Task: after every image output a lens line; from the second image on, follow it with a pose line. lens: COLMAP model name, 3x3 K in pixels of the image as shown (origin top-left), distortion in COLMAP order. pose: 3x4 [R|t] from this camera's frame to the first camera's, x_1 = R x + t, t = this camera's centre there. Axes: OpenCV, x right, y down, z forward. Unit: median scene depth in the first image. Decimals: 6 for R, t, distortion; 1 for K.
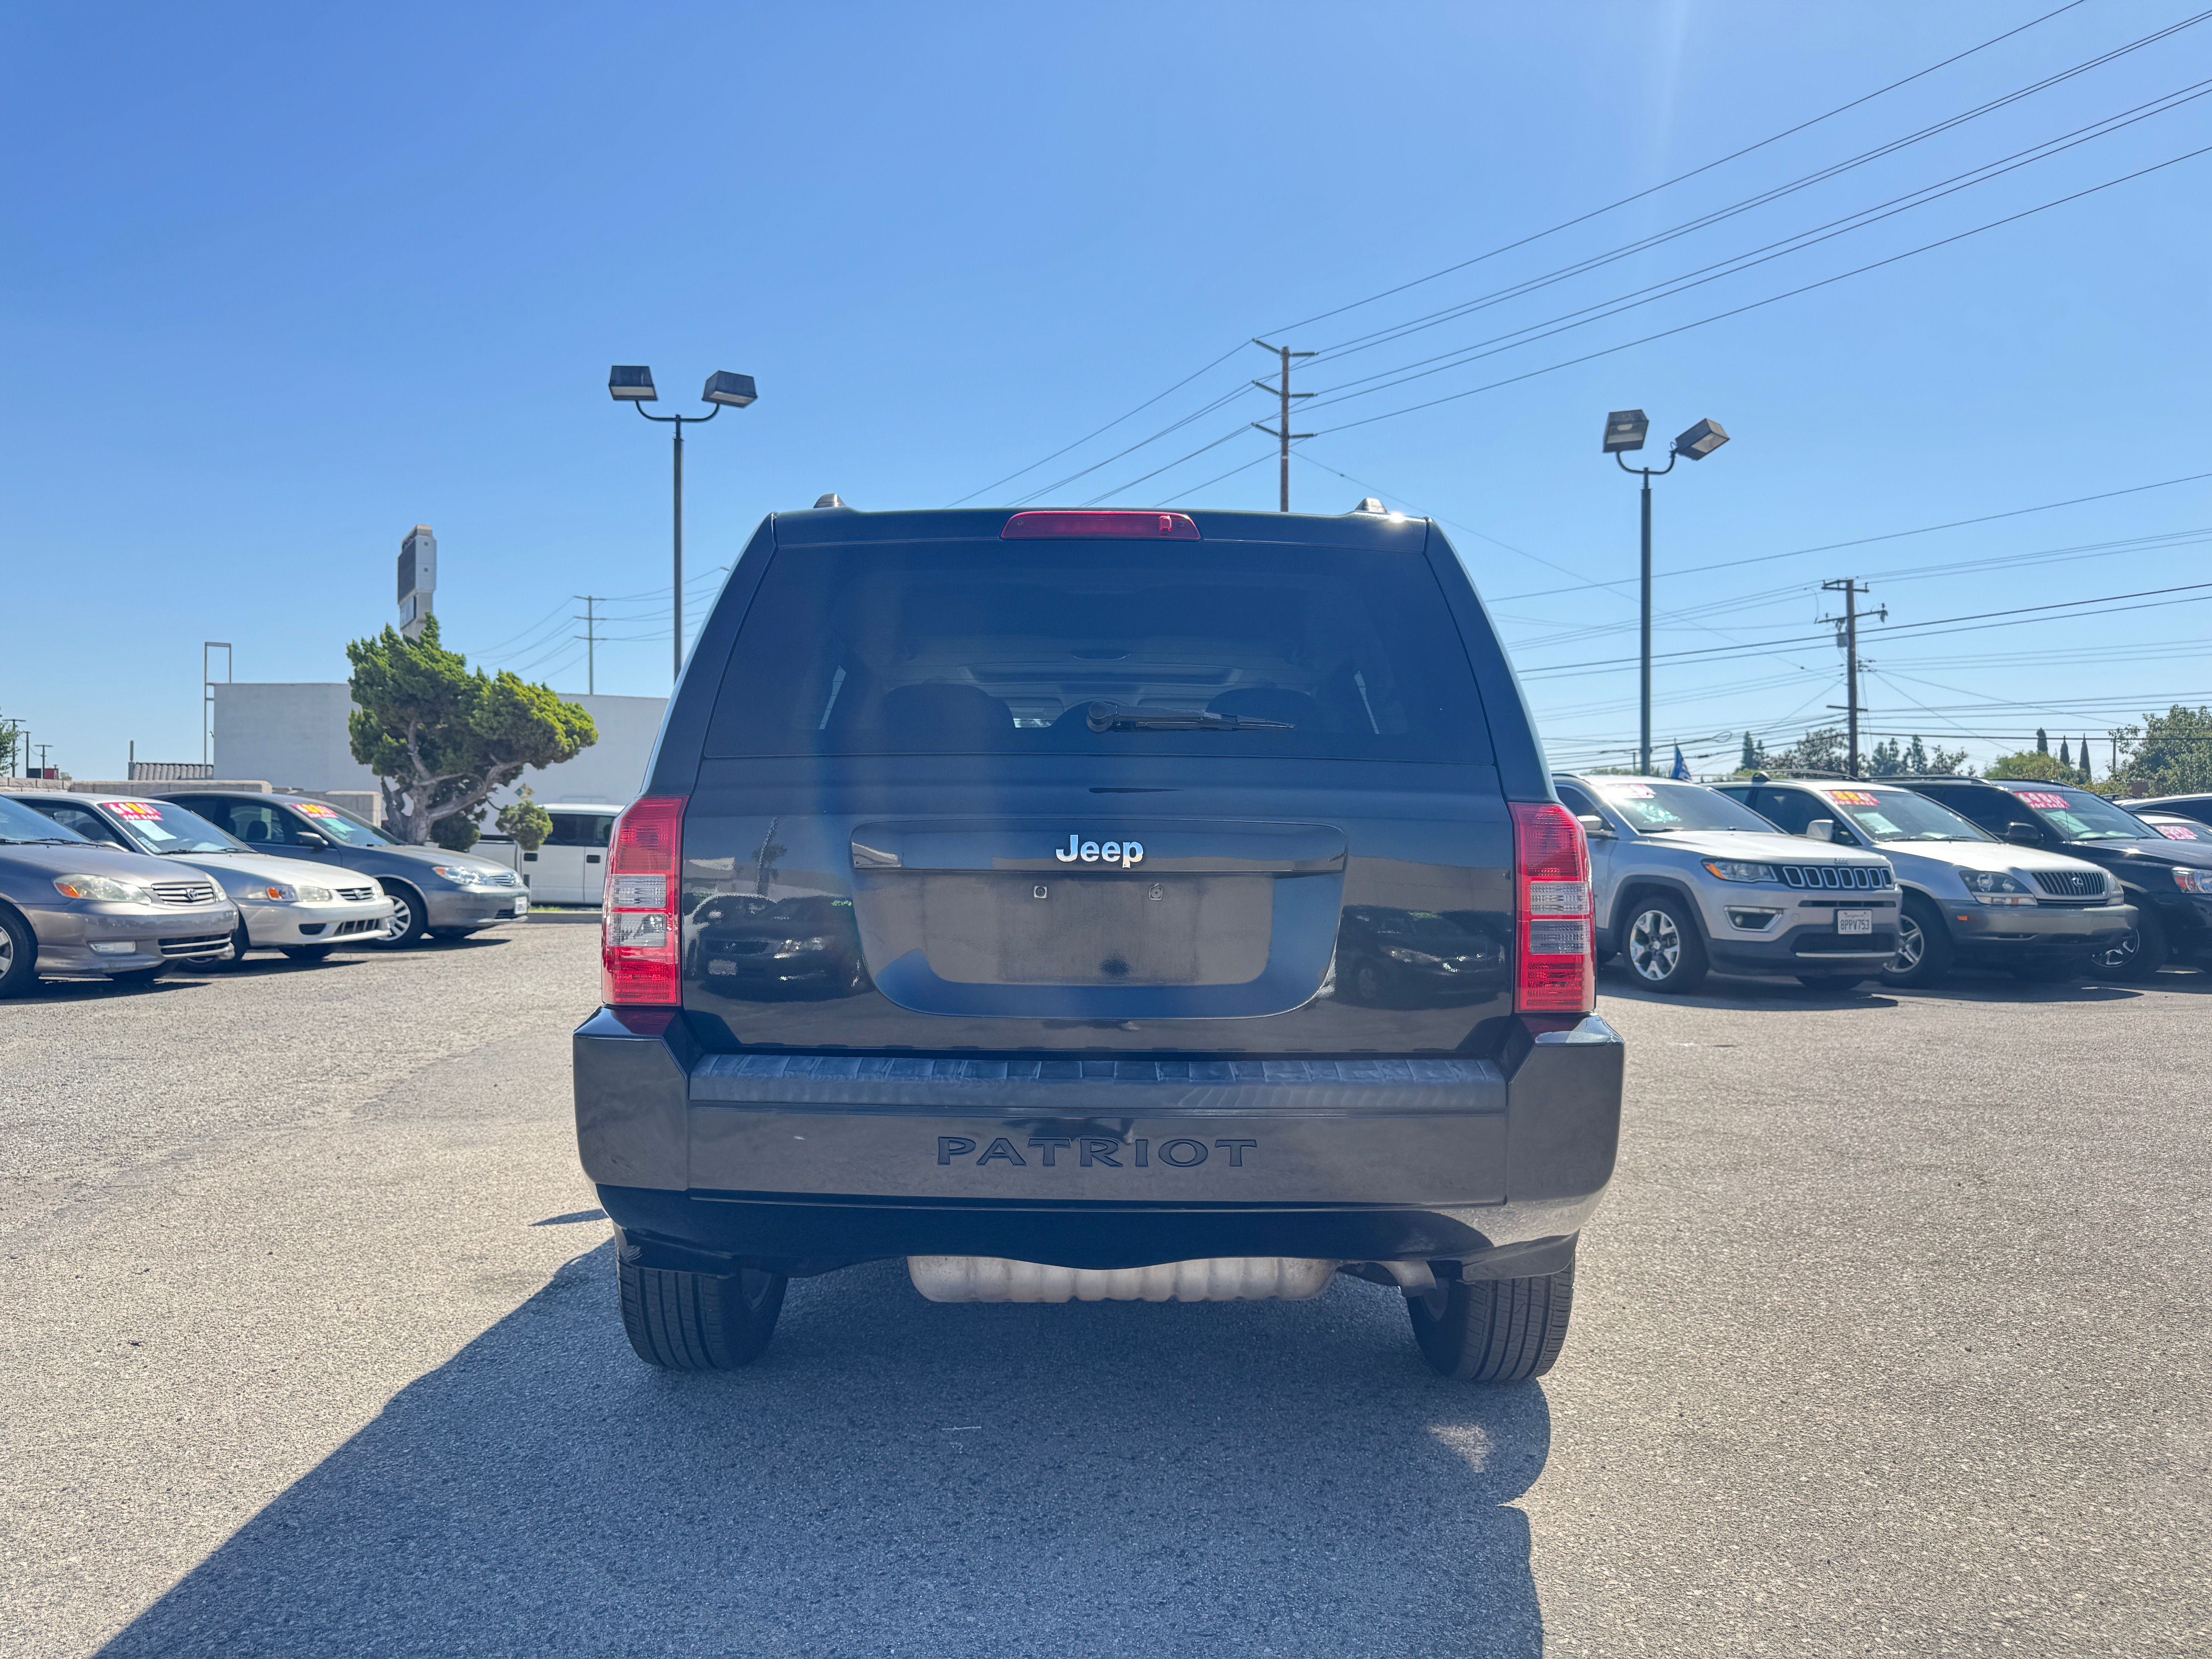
lens RADIAL K [[1536.1, 0, 1103.9], [0, 1536.1, 856.1], [0, 0, 1]] dist [0.071245, -0.100247]
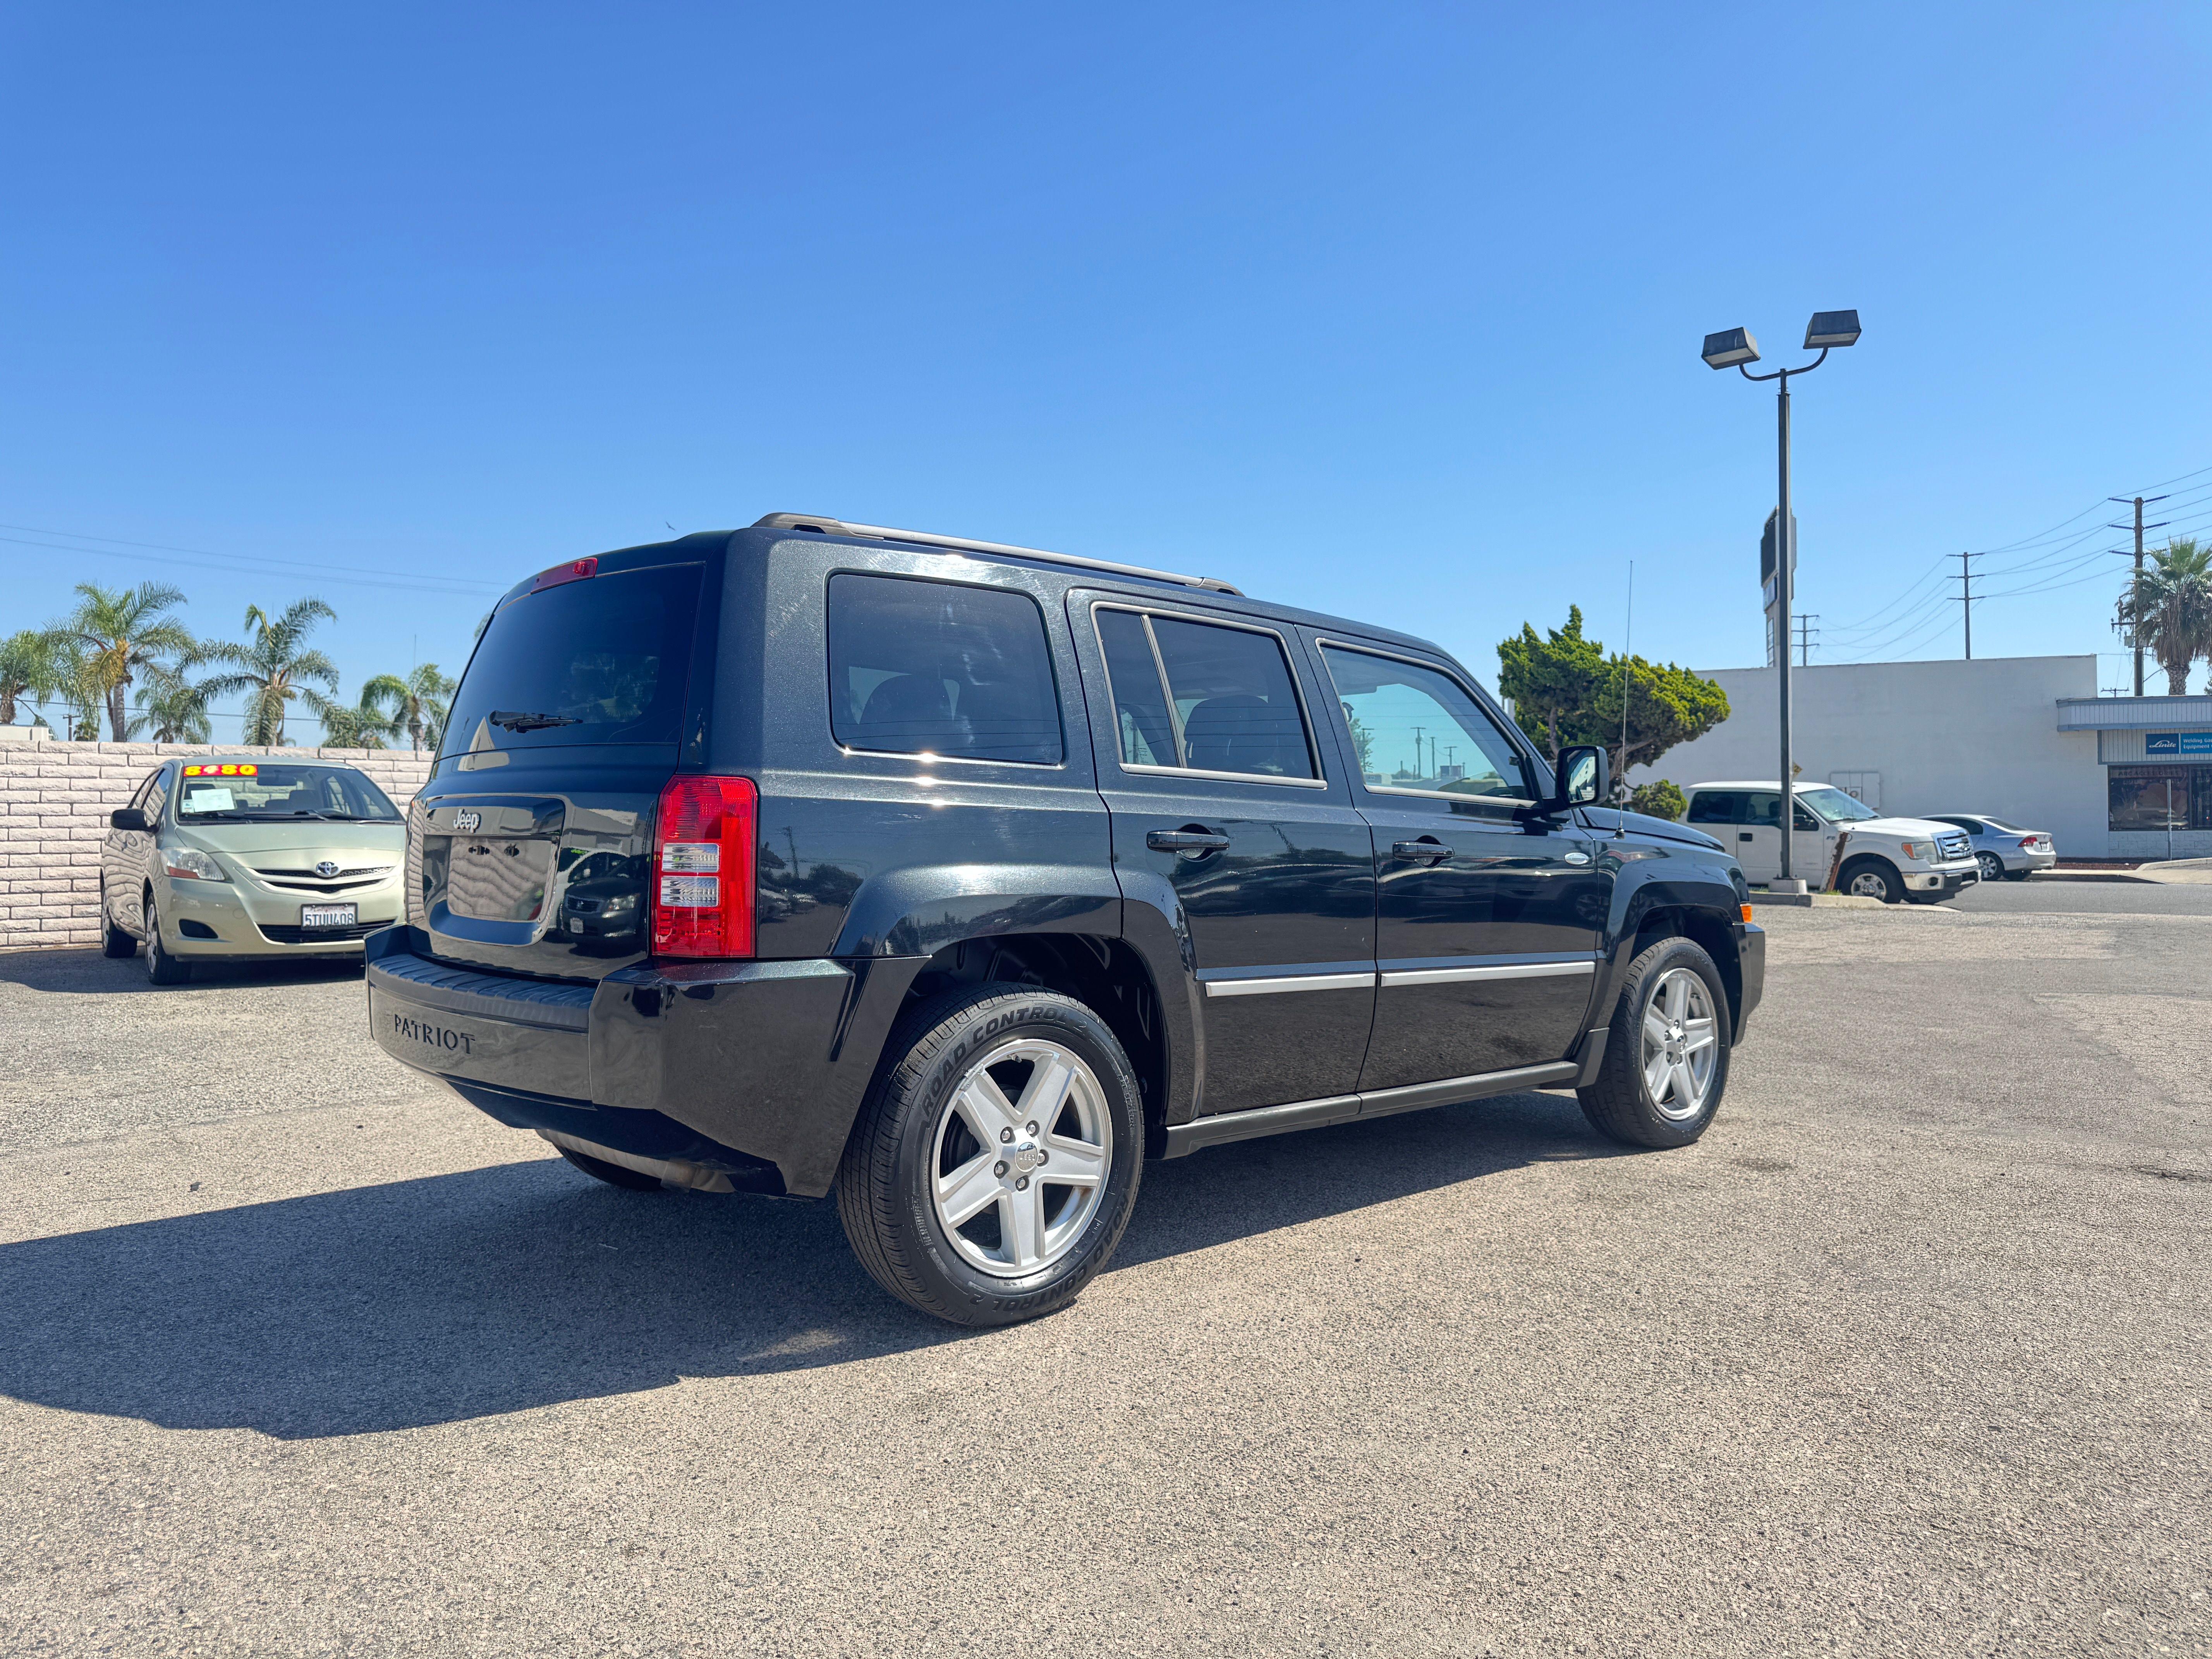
lens RADIAL K [[1548.7, 0, 1121.1], [0, 1548.7, 837.9], [0, 0, 1]] dist [0.056109, -0.074954]
pose [[0.671804, -0.000882, -0.740728, 0.155106], [0.001747, 0.999998, 0.000394, 0.001461], [0.740727, -0.001559, 0.671805, 0.052563]]
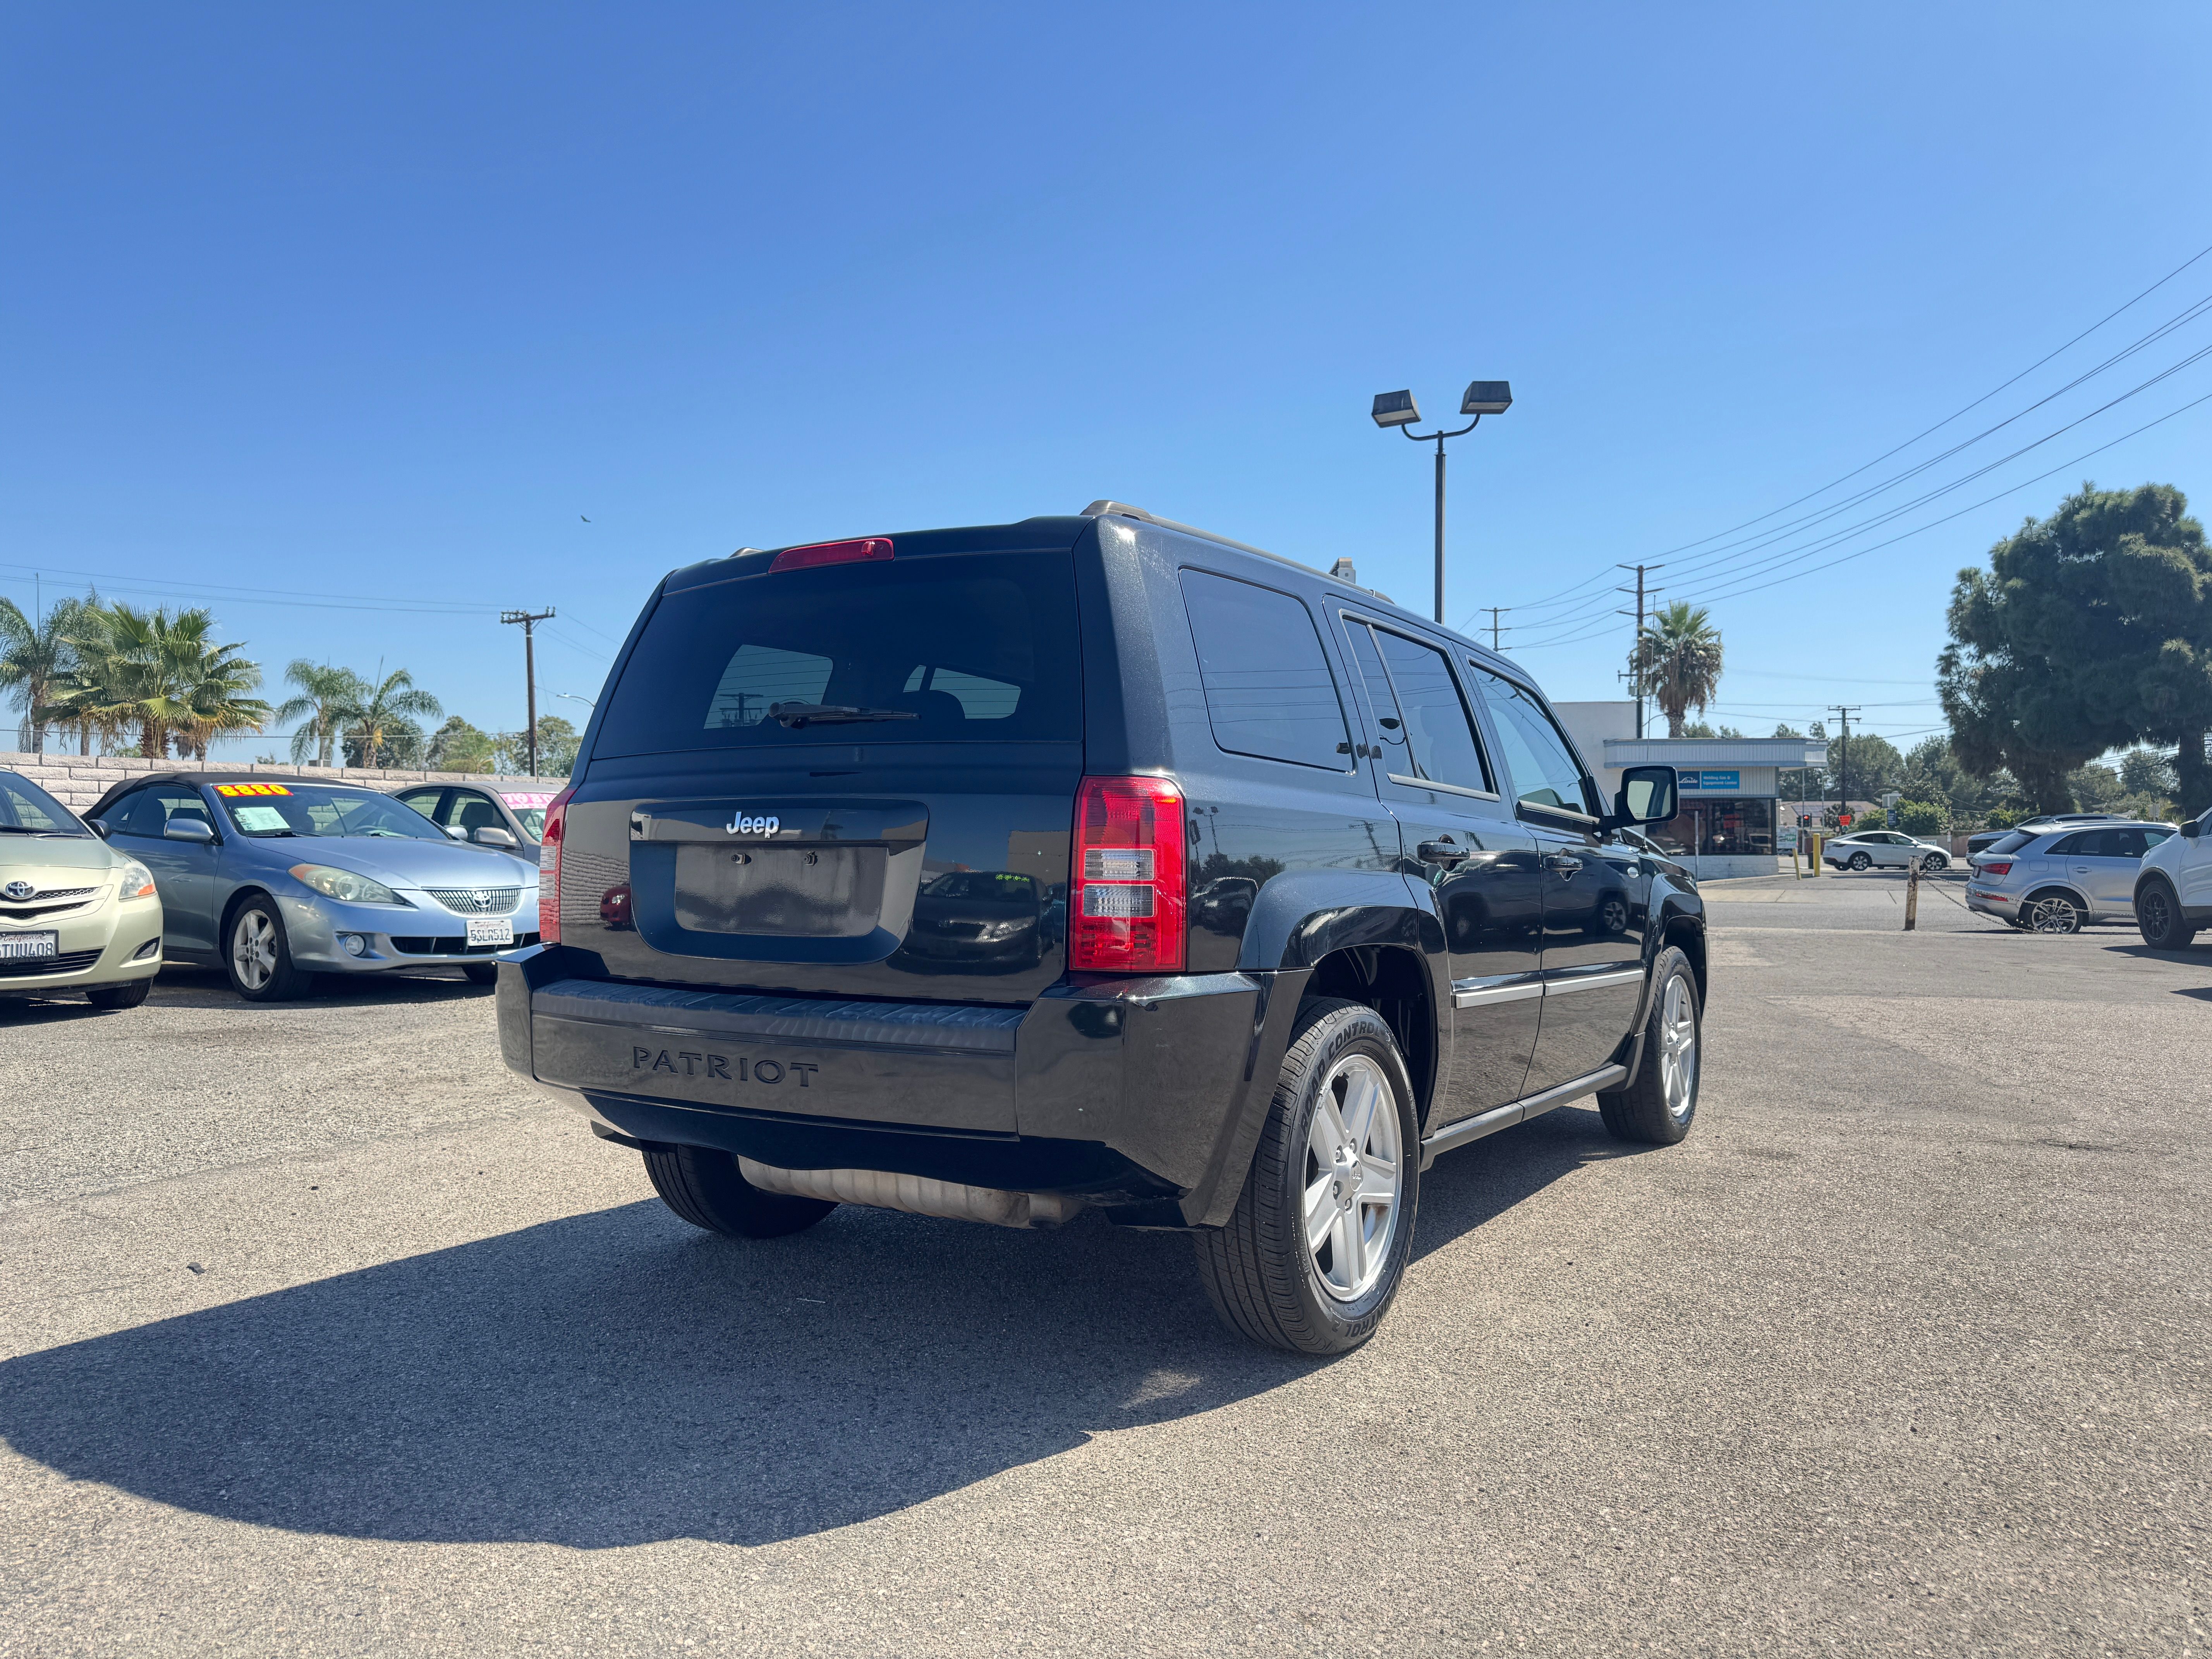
lens RADIAL K [[1545.5, 0, 1110.5], [0, 1545.5, 827.3], [0, 0, 1]] dist [0.064014, -0.078265]
pose [[0.838165, -0.010941, -0.545306, 0.099831], [-0.000953, 0.999768, -0.021523, 0.002779], [0.545415, 0.018559, 0.837960, 0.012399]]
